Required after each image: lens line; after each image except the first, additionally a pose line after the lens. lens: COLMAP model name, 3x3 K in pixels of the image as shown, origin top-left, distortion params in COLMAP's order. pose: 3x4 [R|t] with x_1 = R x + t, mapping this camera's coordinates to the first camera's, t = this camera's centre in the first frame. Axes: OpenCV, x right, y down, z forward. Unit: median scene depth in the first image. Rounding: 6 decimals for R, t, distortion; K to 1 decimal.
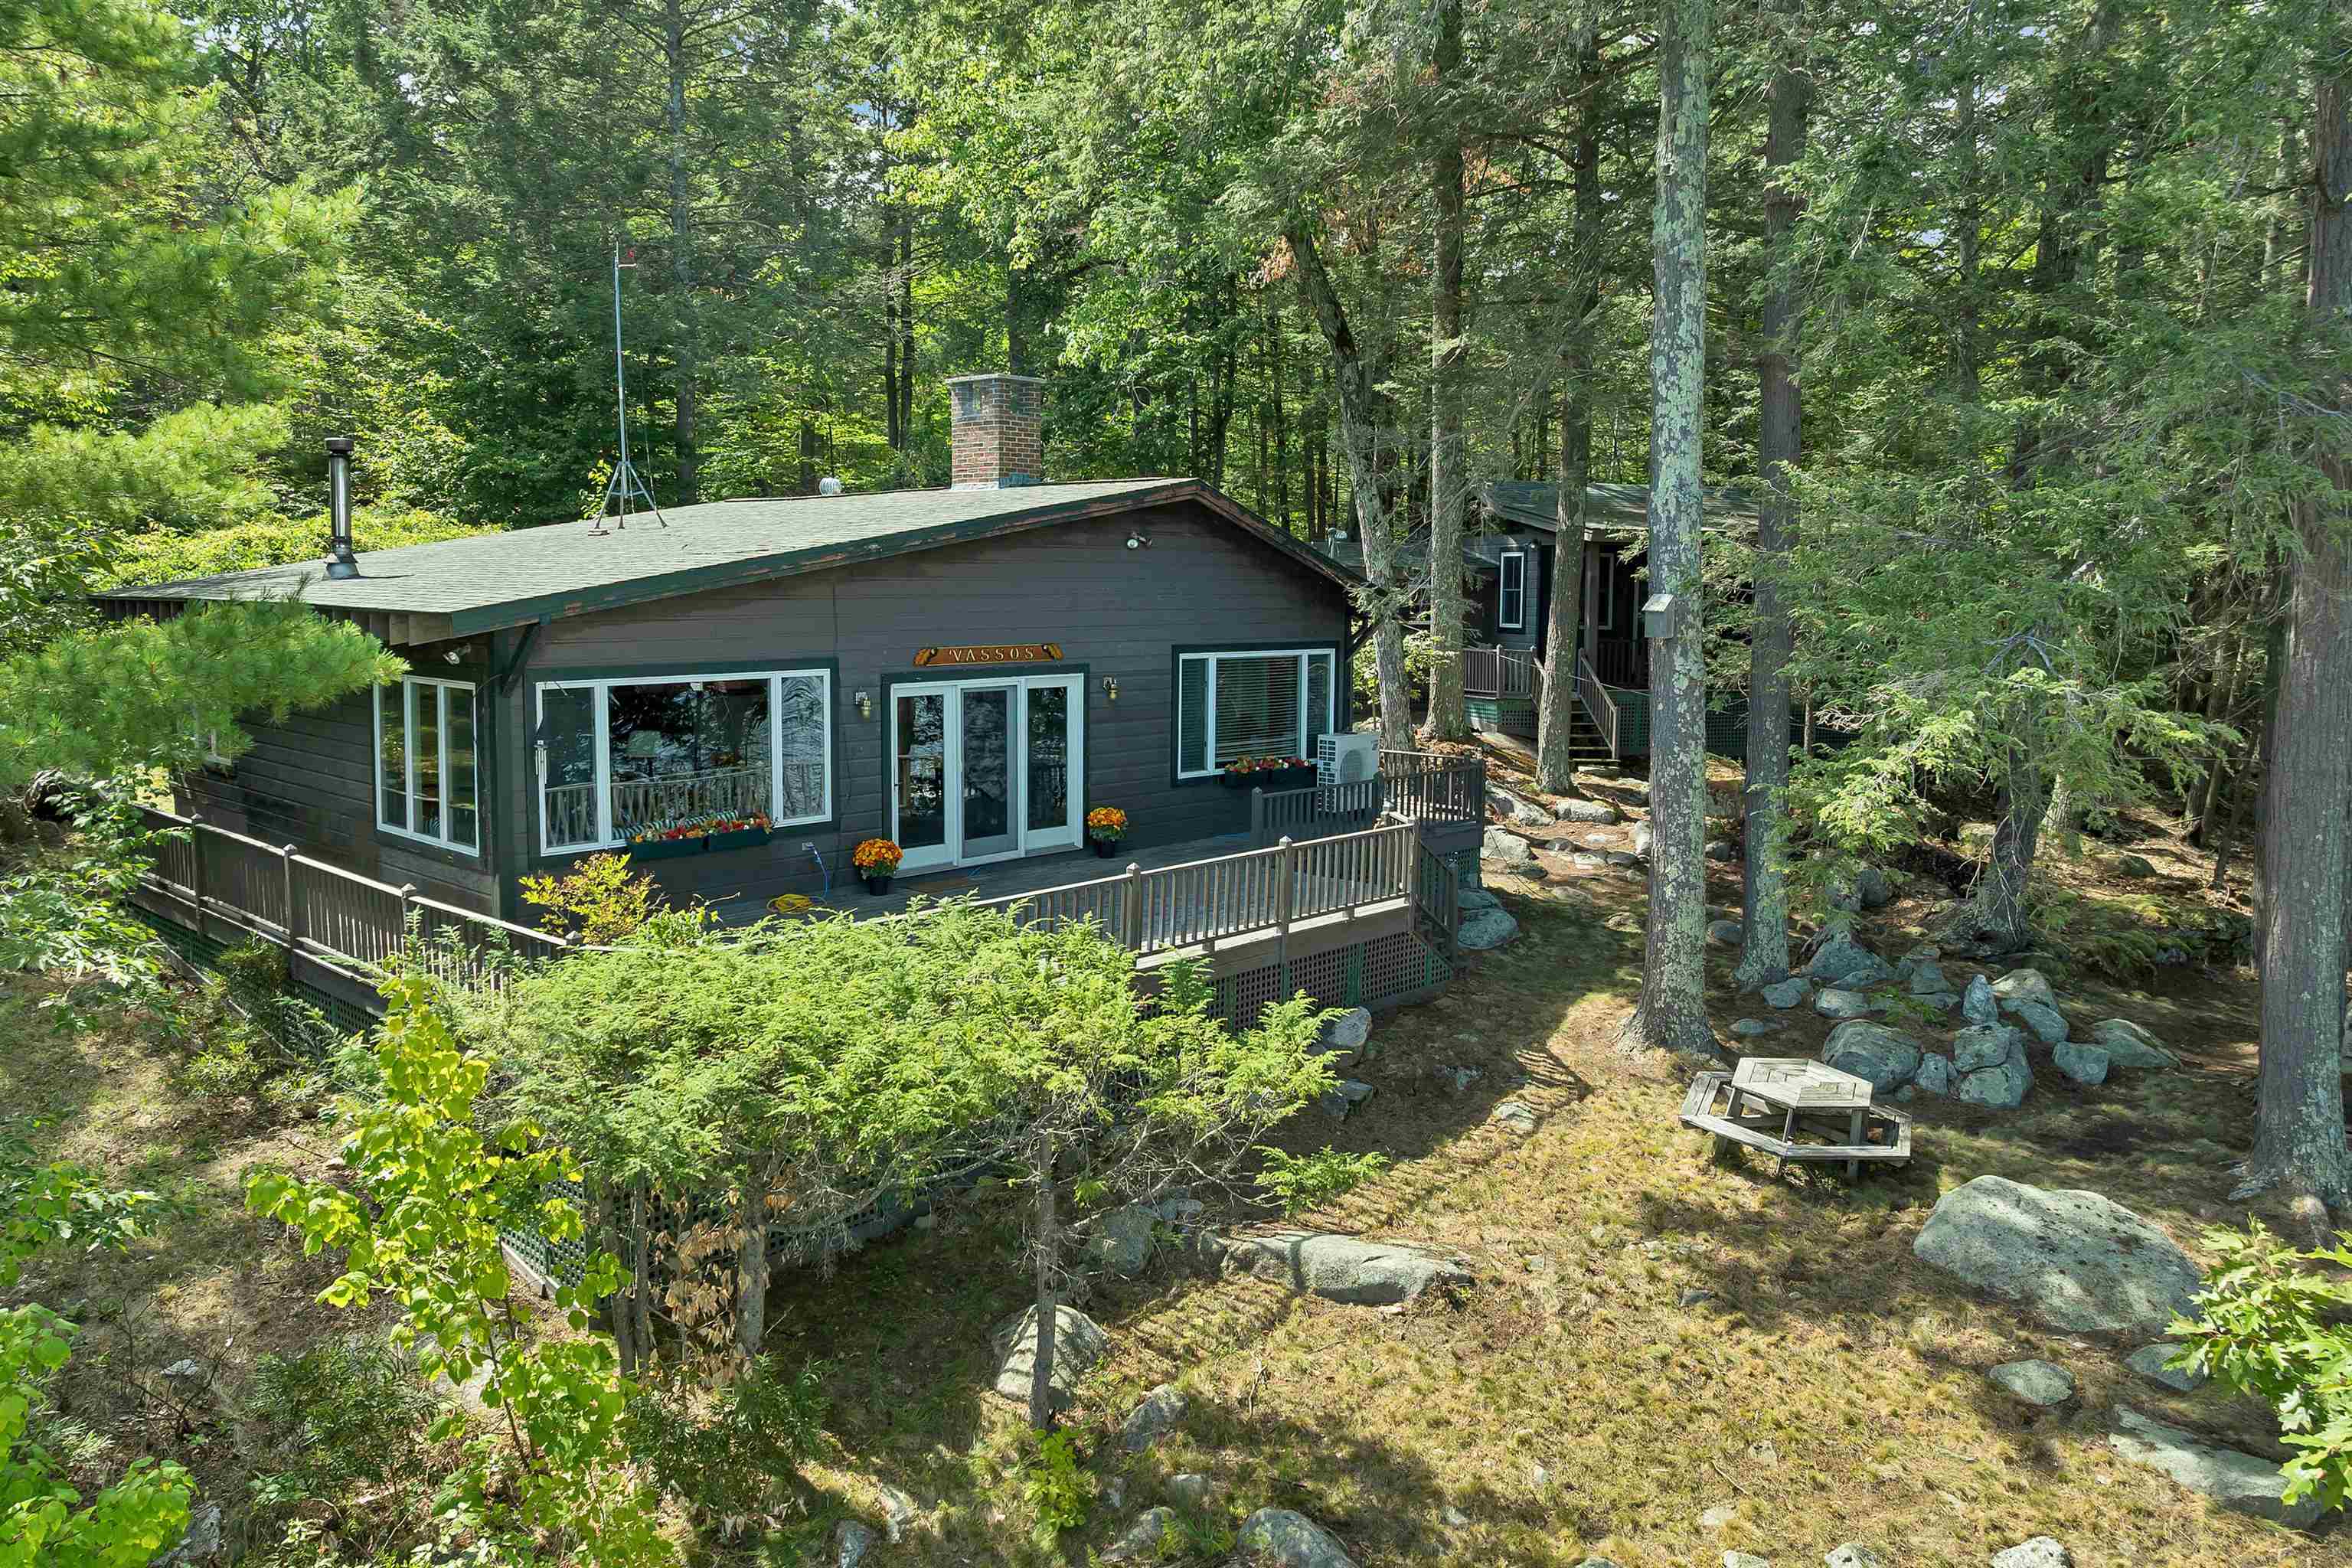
lens RADIAL K [[1654.5, 0, 1176.0], [0, 1654.5, 740.1], [0, 0, 1]] dist [-0.031277, 0.003933]
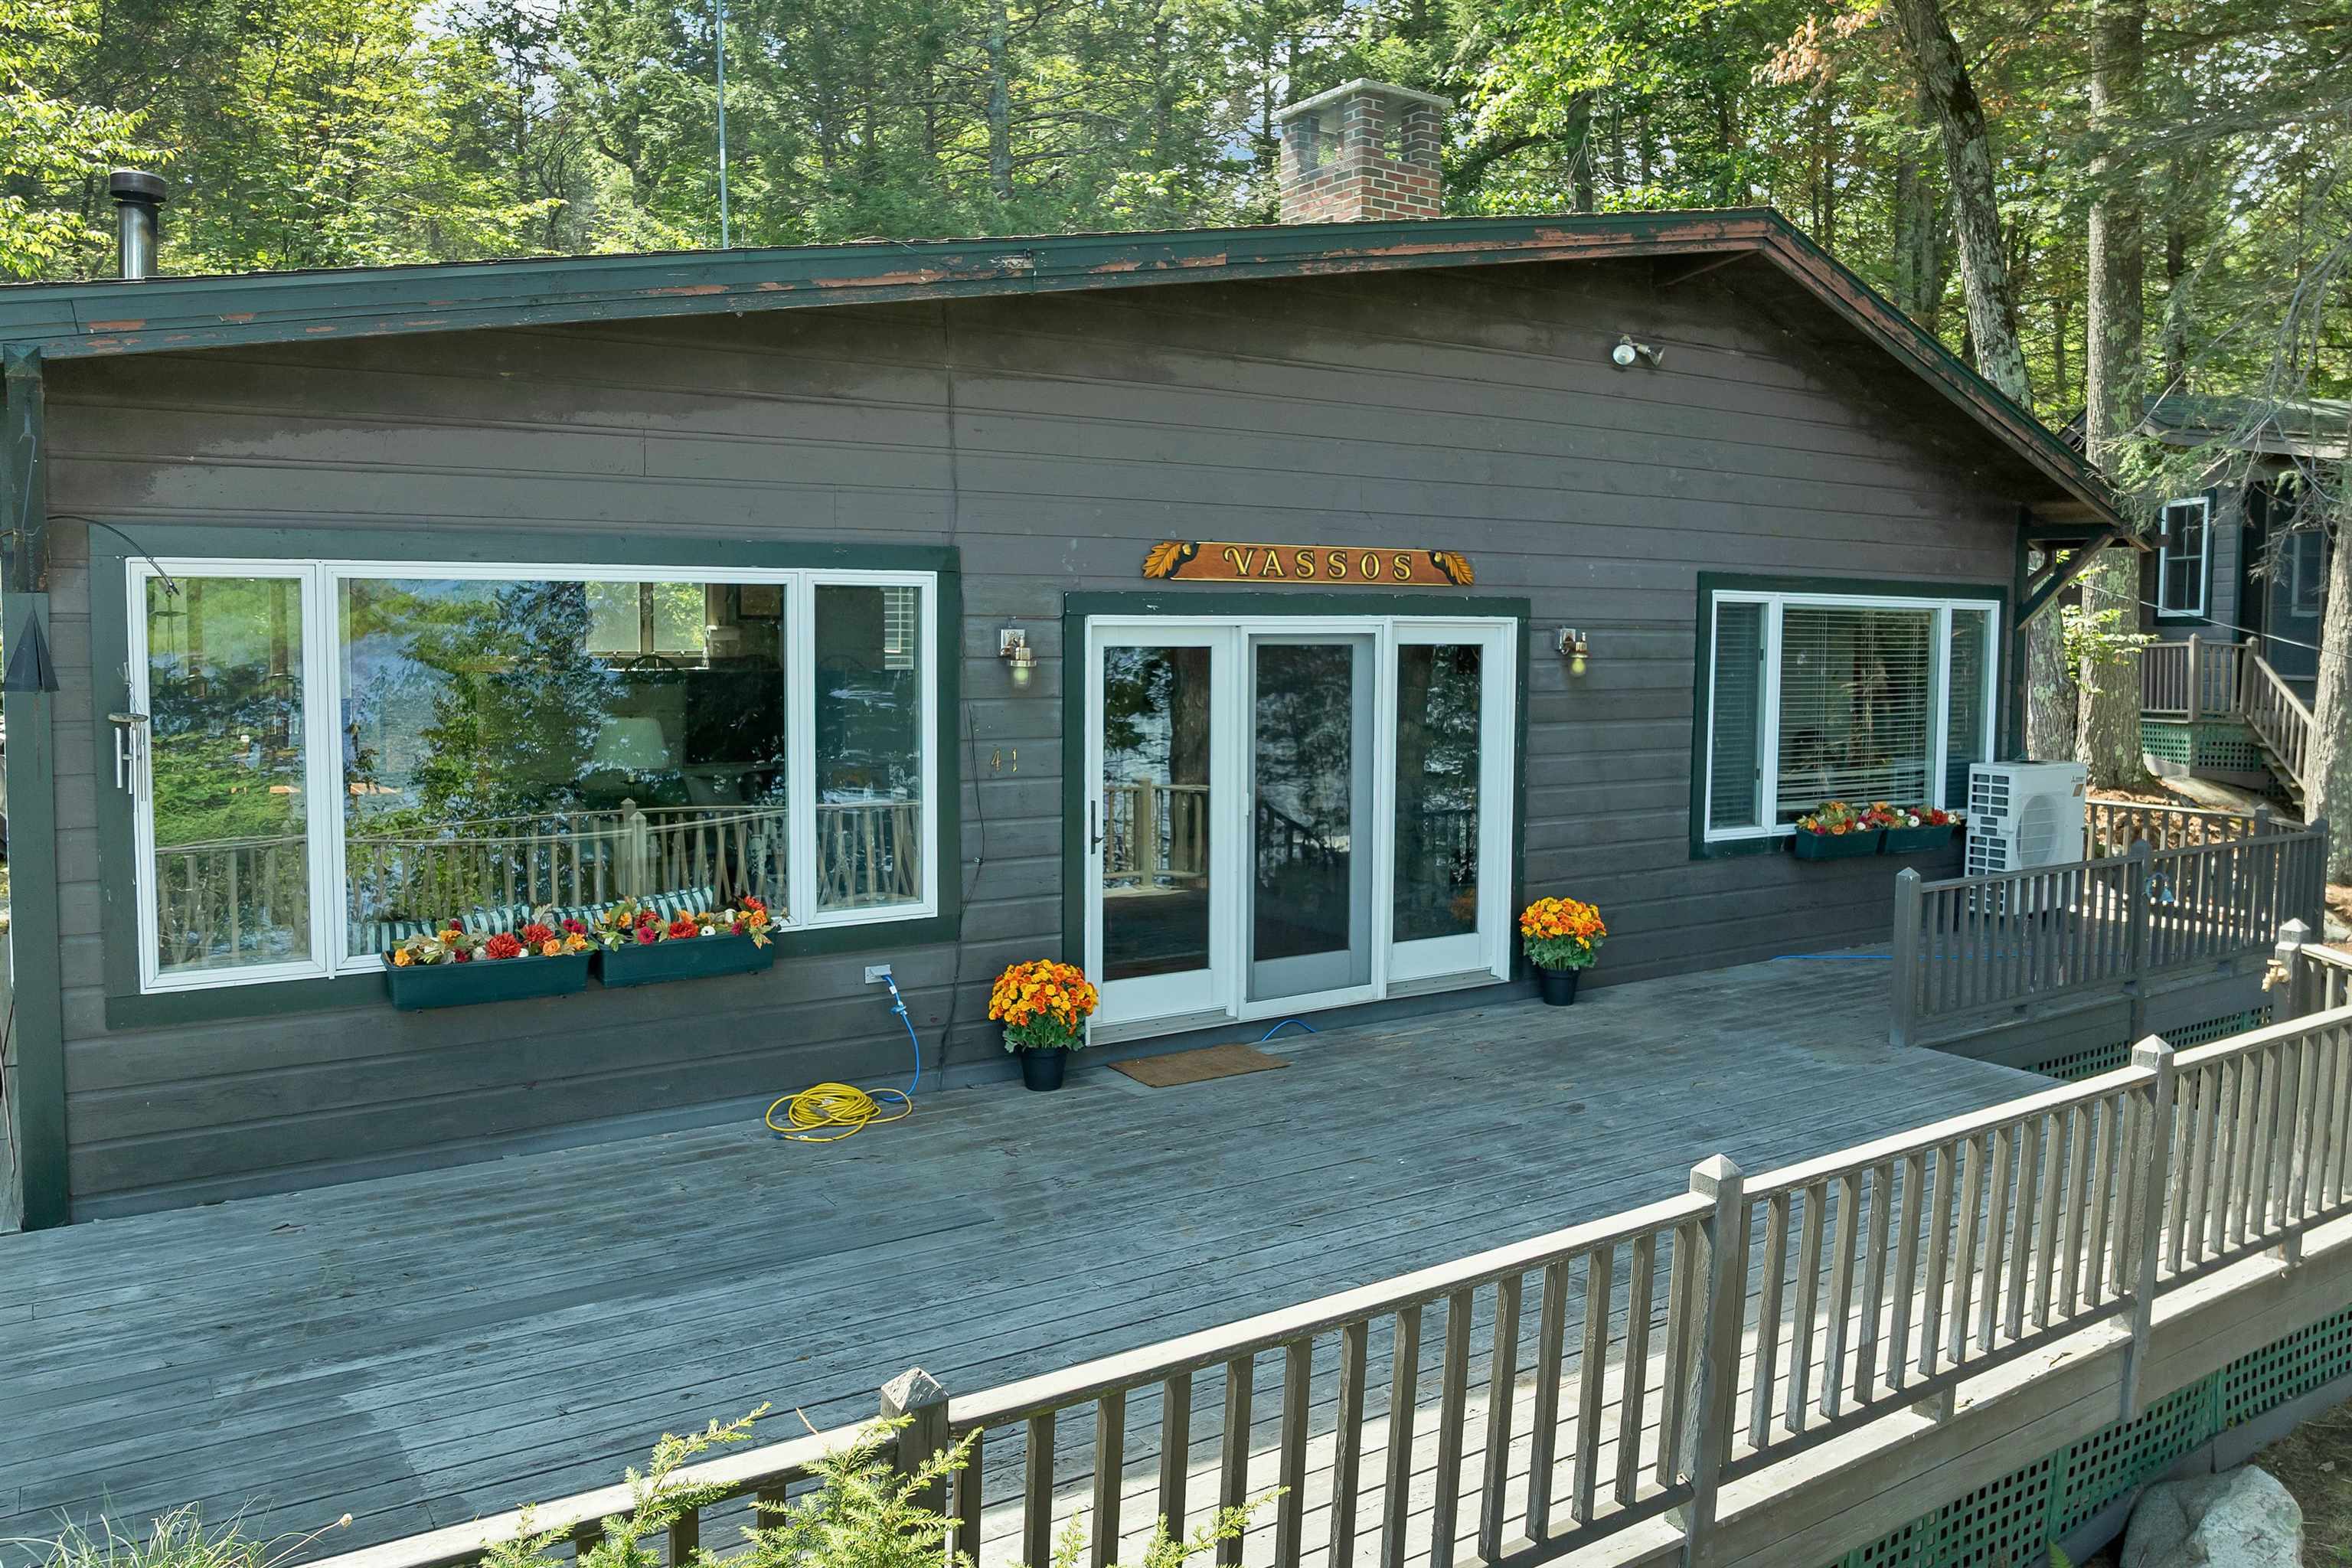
lens RADIAL K [[1654.5, 0, 1176.0], [0, 1654.5, 740.1], [0, 0, 1]] dist [-0.031277, 0.003933]
pose [[0.969626, 0.016799, -0.244014, -0.034481], [-0.023766, 0.999389, -0.025638, 0.009858], [0.243434, 0.030659, 0.969433, 0.511025]]
